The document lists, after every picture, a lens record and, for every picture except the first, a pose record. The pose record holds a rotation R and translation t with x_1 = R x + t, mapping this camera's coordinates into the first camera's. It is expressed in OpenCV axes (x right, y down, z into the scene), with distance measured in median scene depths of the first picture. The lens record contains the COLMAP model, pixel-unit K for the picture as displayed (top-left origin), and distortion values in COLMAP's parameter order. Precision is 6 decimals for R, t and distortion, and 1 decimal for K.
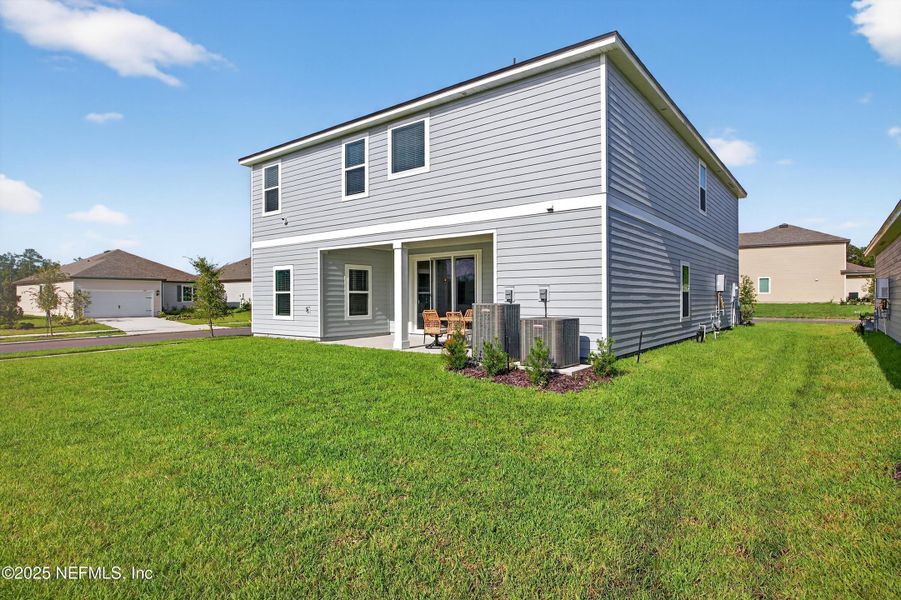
lens RADIAL K [[502.8, 0, 450.5], [0, 502.8, 300.0], [0, 0, 1]] dist [0.000311, -0.000138]
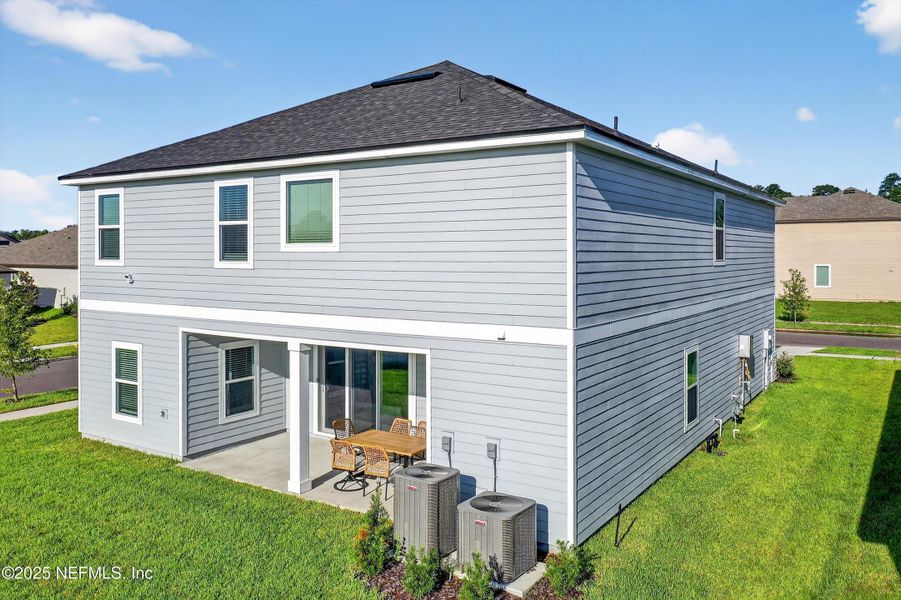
lens RADIAL K [[750.4, 0, 453.1], [0, 750.4, 253.4], [0, 0, 1]] dist [0.011622, 0.000946]
pose [[0.996148, 0.002595, 0.087655, 0.021726], [-0.003183, 0.999973, 0.006580, -0.216215], [-0.087635, -0.006834, 0.996129, -0.064087]]
